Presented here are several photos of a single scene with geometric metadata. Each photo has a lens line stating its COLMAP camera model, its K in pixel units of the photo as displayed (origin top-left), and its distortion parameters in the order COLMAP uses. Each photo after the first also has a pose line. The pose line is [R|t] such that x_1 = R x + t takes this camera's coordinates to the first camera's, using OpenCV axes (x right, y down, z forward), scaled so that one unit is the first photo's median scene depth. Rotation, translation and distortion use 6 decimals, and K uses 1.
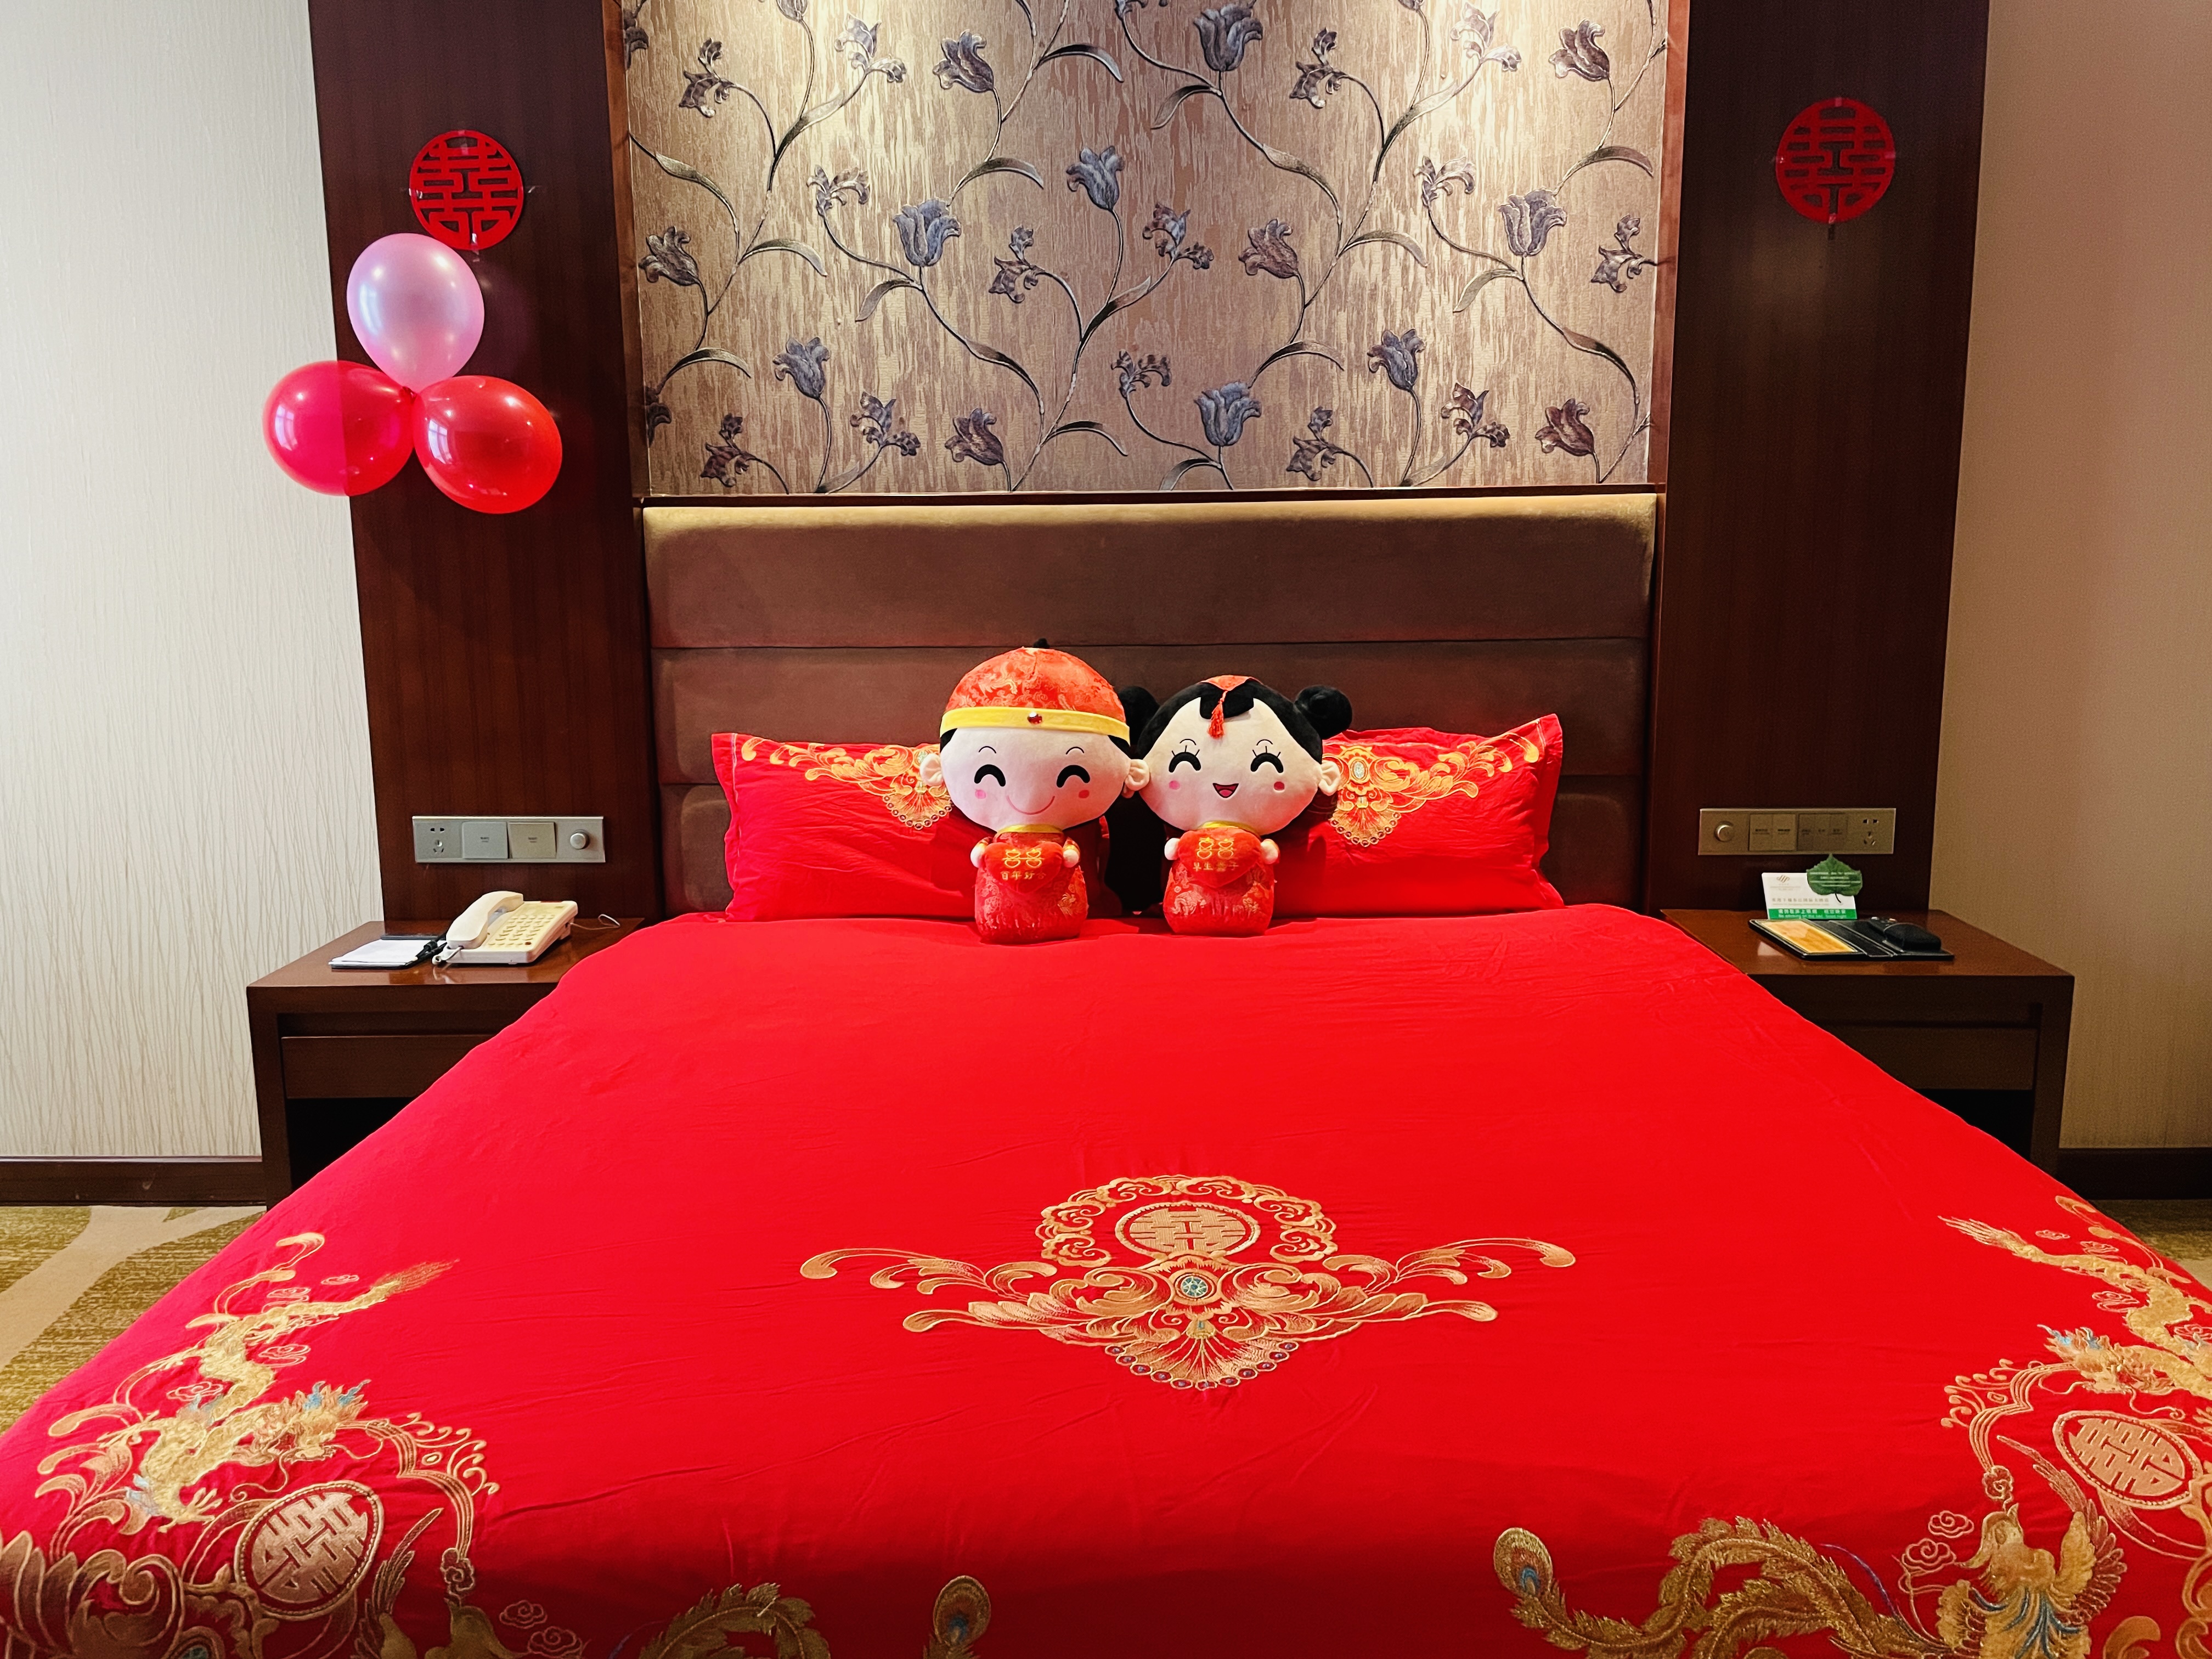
lens RADIAL K [[1691.9, 0, 1101.6], [0, 1691.9, 815.9], [0, 0, 1]] dist [0.081911, -0.088777]
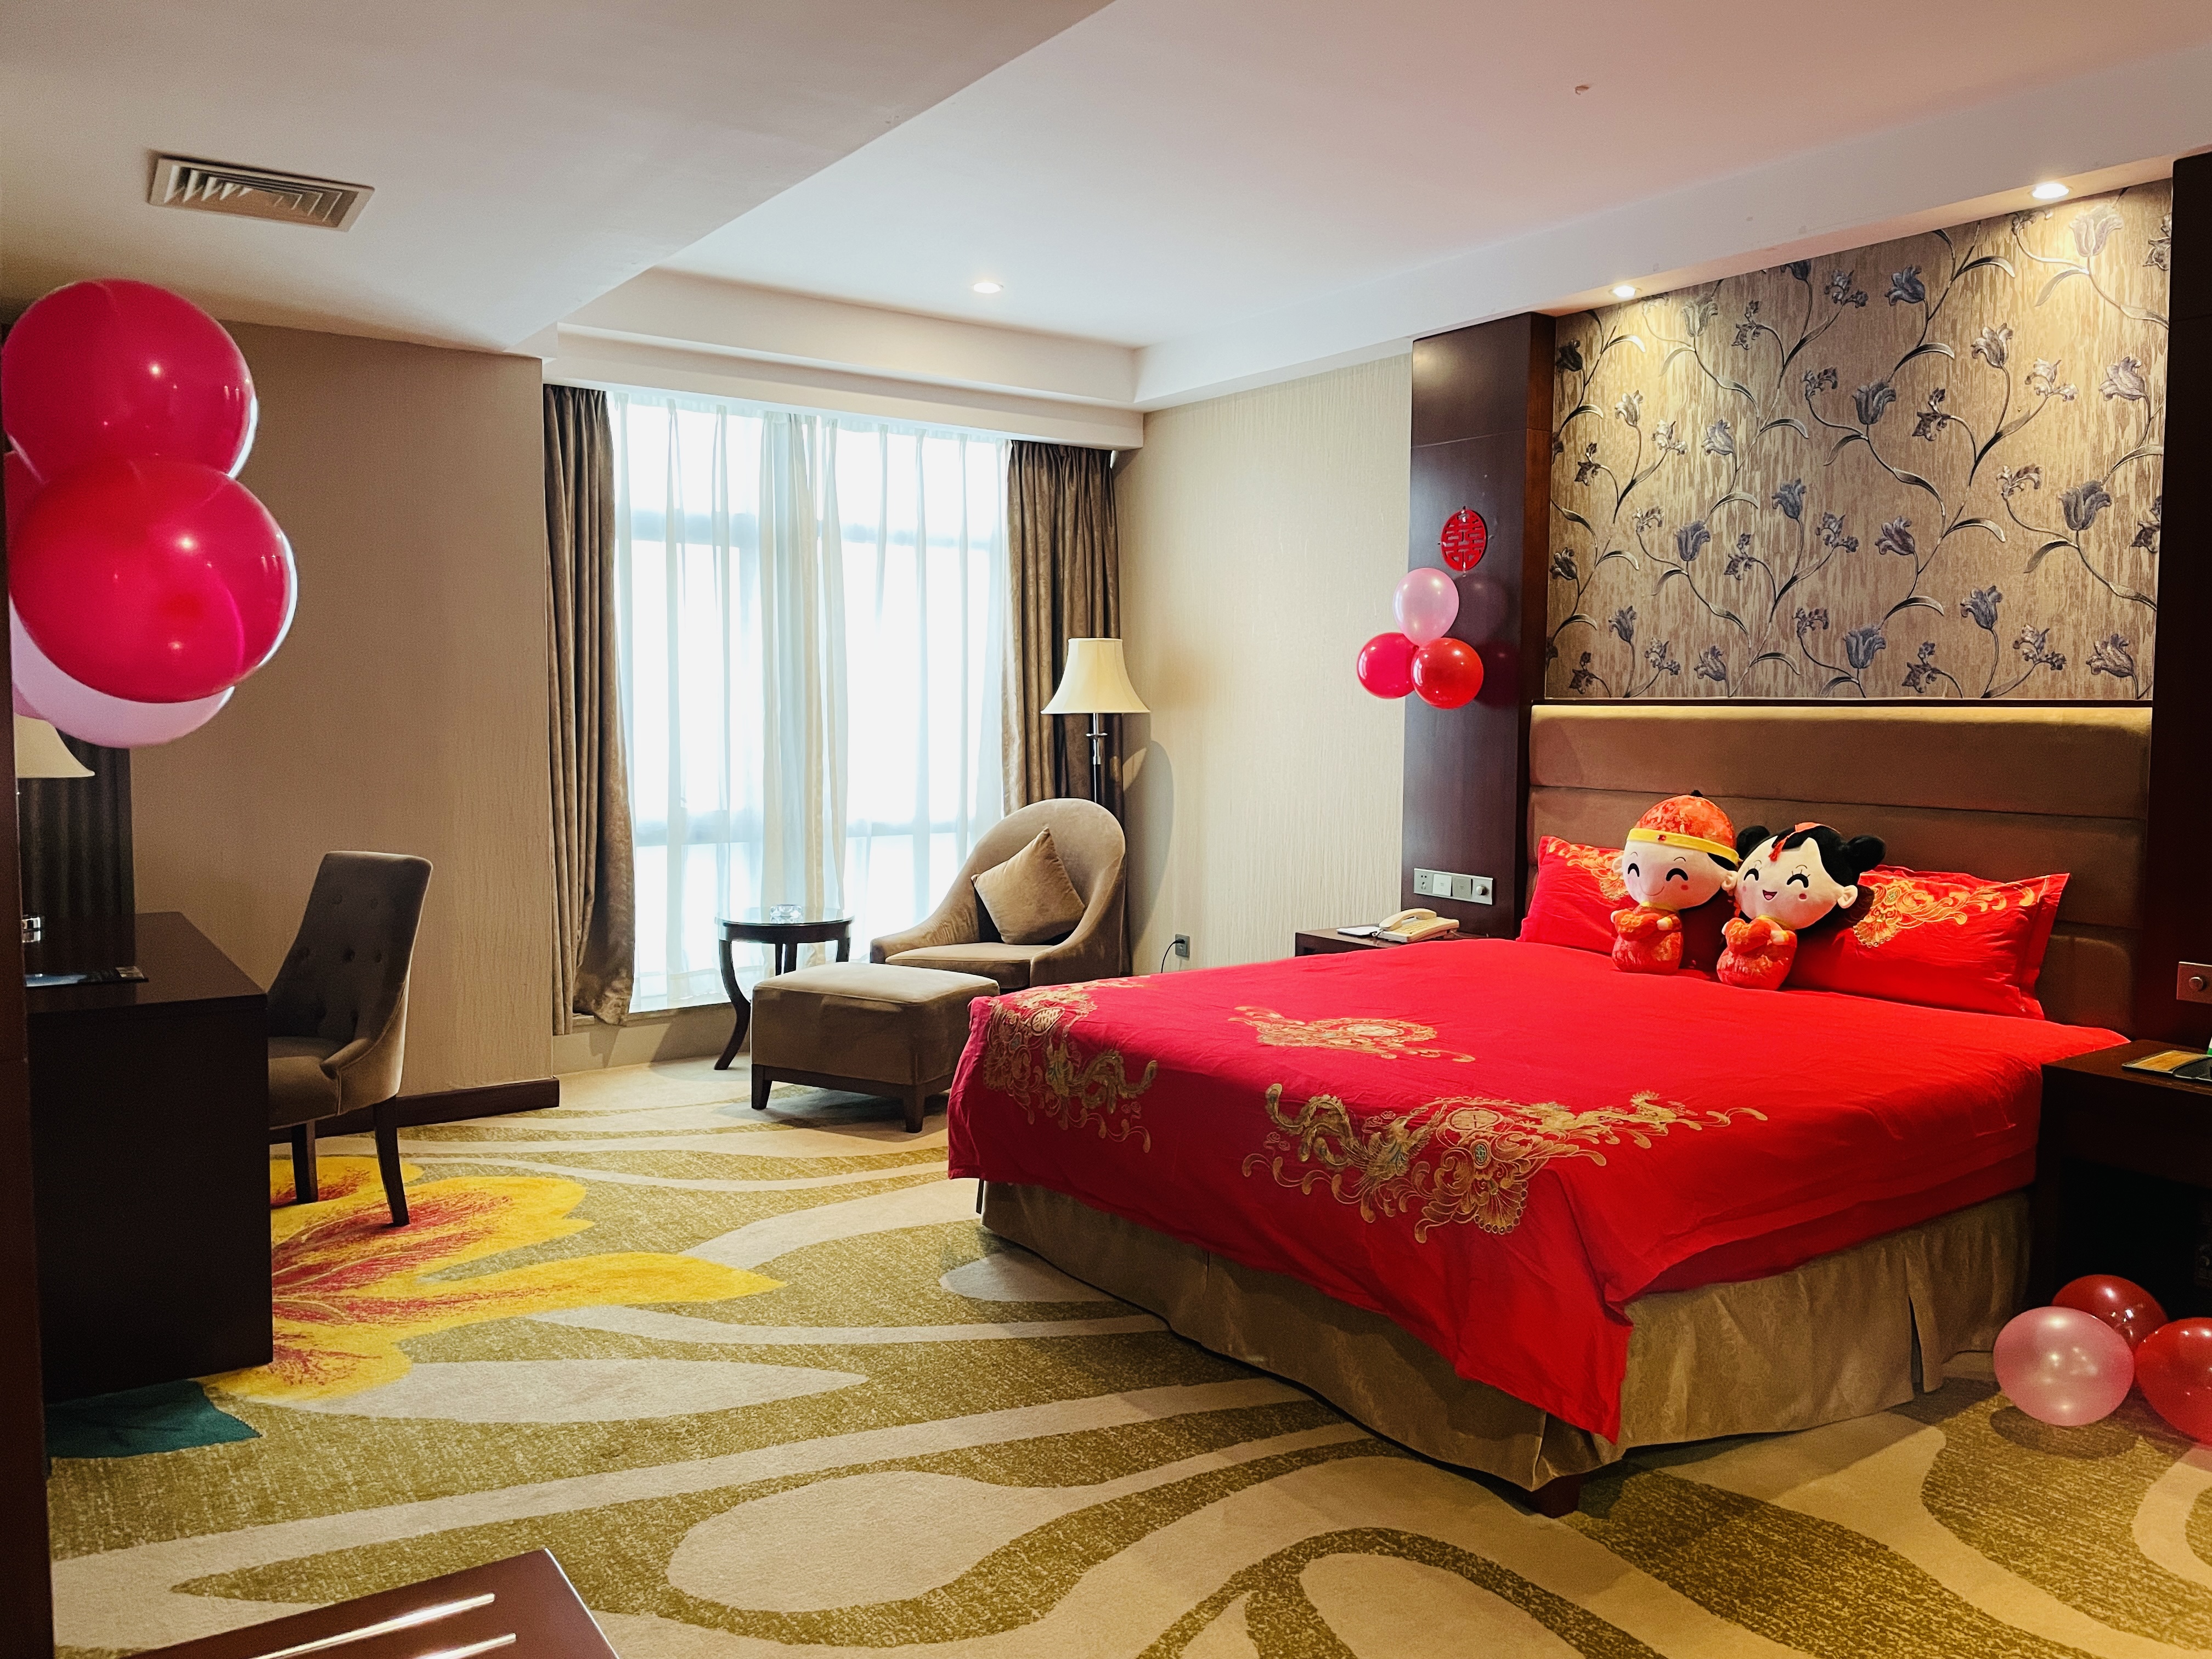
lens RADIAL K [[1691.9, 0, 1100.5], [0, 1691.9, 836.0], [0, 0, 1]] dist [0.081911, -0.088777]
pose [[0.579361, 0.080201, -0.811116, 0.919667], [-0.144263, 0.989526, -0.005202, 0.025670], [0.802203, 0.120028, 0.584862, -0.369358]]
